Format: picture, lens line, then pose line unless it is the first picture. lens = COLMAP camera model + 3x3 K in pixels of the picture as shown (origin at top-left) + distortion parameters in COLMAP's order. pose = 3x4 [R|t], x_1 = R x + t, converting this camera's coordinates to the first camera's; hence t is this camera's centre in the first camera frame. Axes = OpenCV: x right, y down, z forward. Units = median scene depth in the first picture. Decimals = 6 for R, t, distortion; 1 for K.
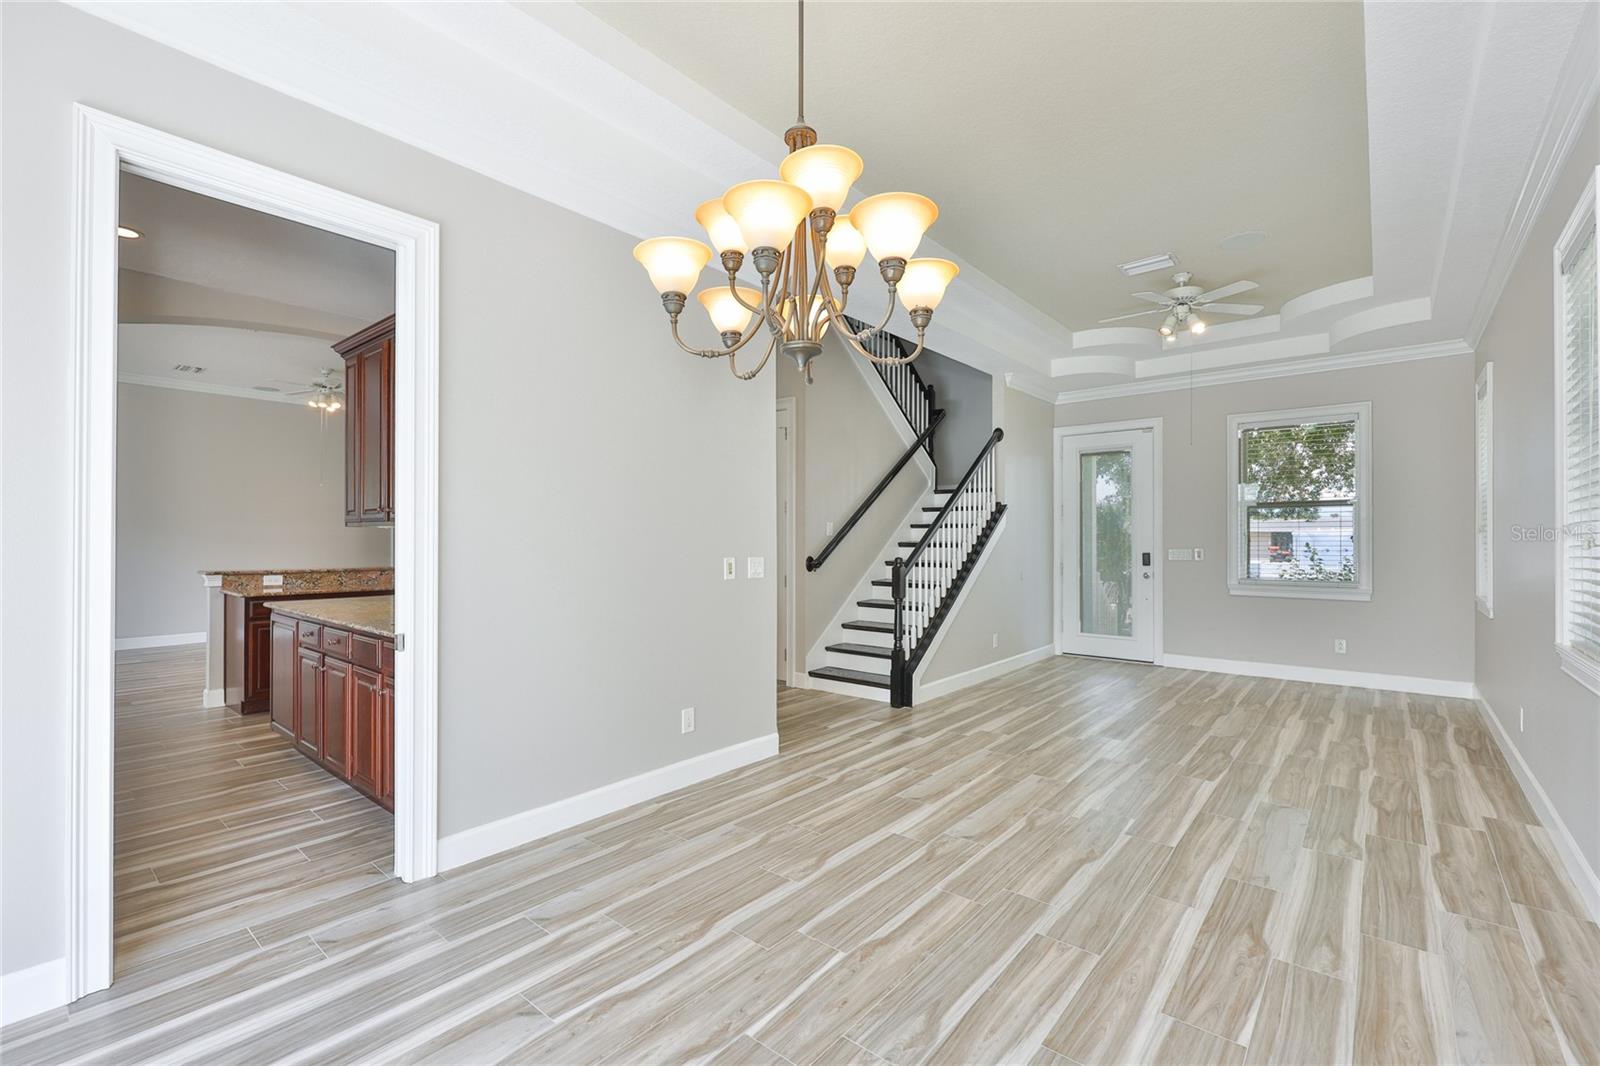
lens RADIAL K [[687.2, 0, 799.1], [0, 687.2, 540.8], [0, 0, 1]] dist [-0.001439, 0.000267]
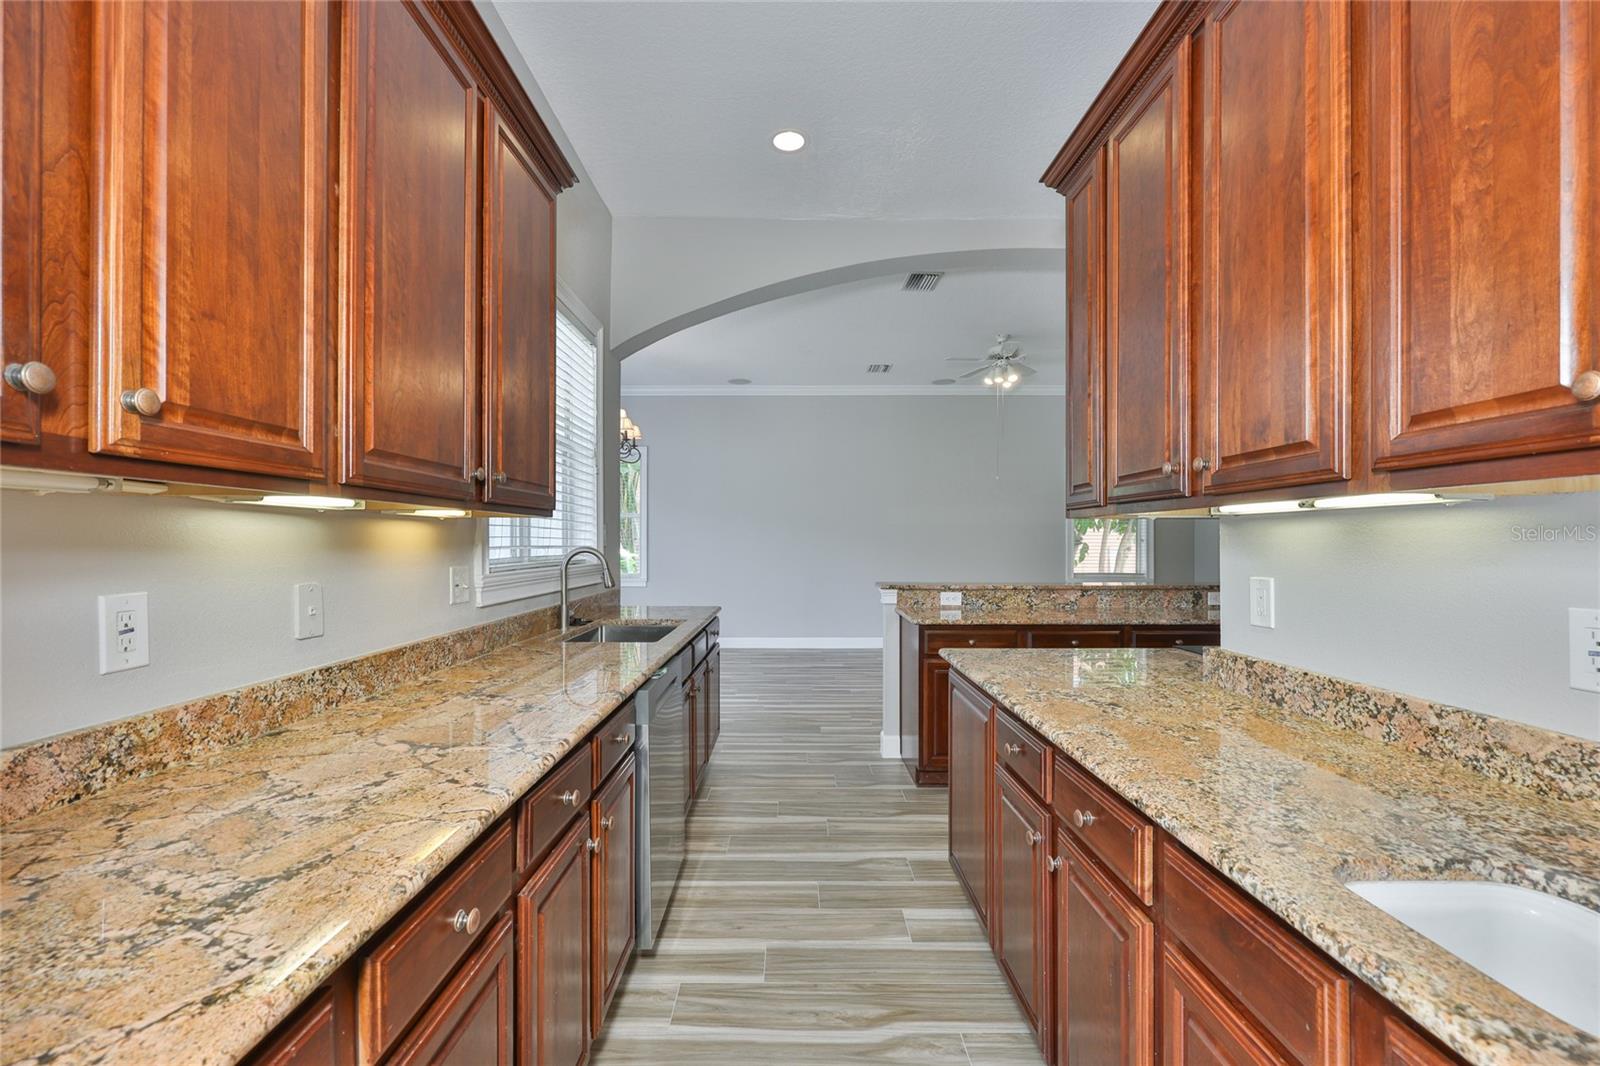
lens RADIAL K [[687.2, 0, 796.9], [0, 687.2, 540.4], [0, 0, 1]] dist [-0.001439, 0.000267]
pose [[0.643942, -0.007320, -0.765039, -0.315339], [-0.000092, 0.999953, -0.009645, 0.002035], [0.765074, 0.006281, 0.643911, 0.408273]]
